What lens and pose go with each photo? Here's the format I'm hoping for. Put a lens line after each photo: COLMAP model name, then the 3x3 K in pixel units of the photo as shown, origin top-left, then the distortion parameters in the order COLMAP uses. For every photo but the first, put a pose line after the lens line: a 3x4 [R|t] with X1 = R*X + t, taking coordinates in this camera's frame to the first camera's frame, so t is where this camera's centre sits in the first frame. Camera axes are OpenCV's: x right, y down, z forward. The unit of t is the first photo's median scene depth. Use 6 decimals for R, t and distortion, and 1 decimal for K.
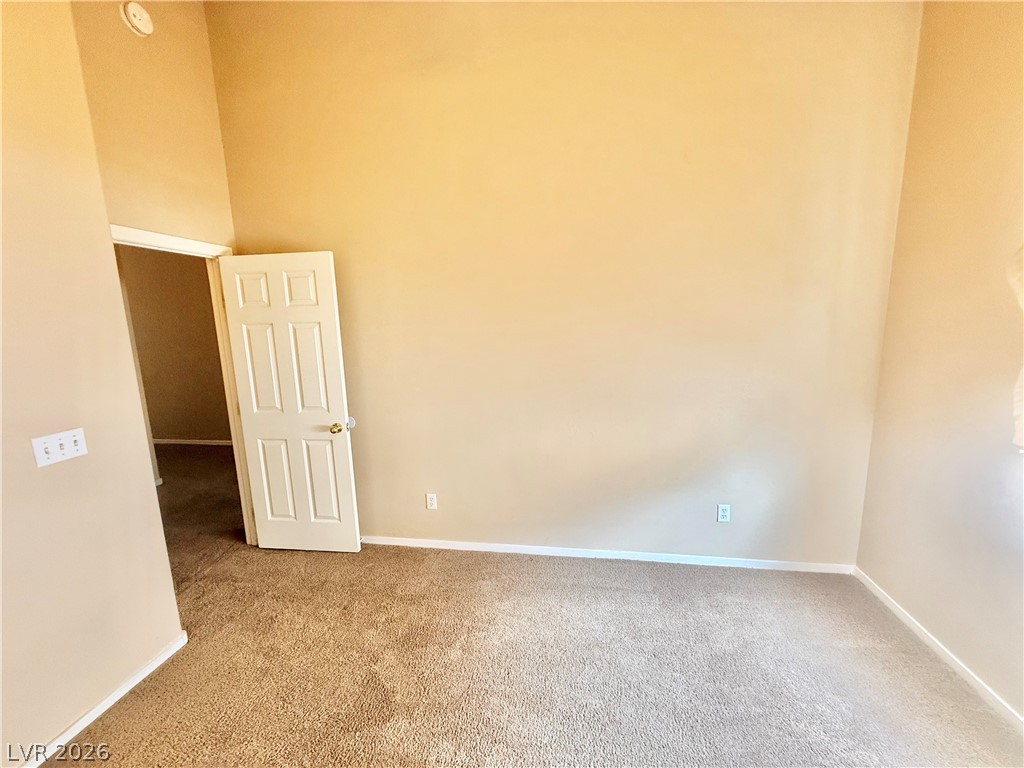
lens RADIAL K [[405.8, 0, 512.0], [0, 405.8, 384.0], [0, 0, 1]] dist [0.001845, 0.000131]
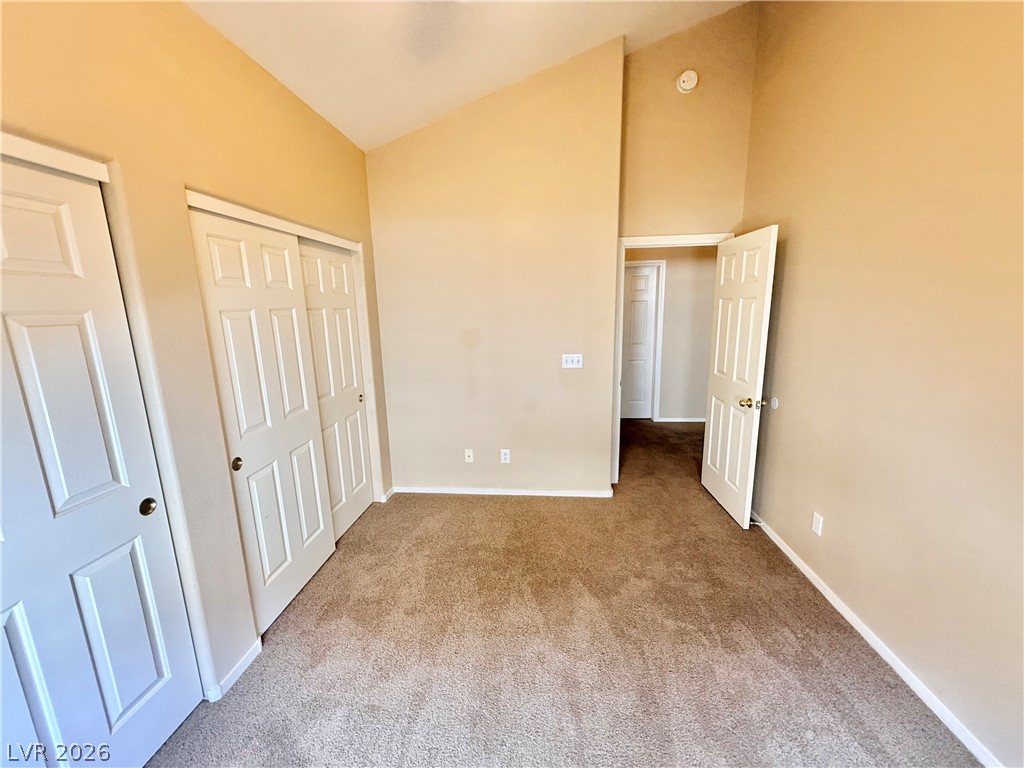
lens RADIAL K [[408.6, 0, 512.0], [0, 408.6, 384.0], [0, 0, 1]] dist [0.000353, -0.000006]
pose [[0.077365, 0.216876, -0.973129, 0.591590], [-0.139659, 0.968788, 0.204805, -0.074199], [0.987173, 0.120062, 0.105238, 0.343311]]
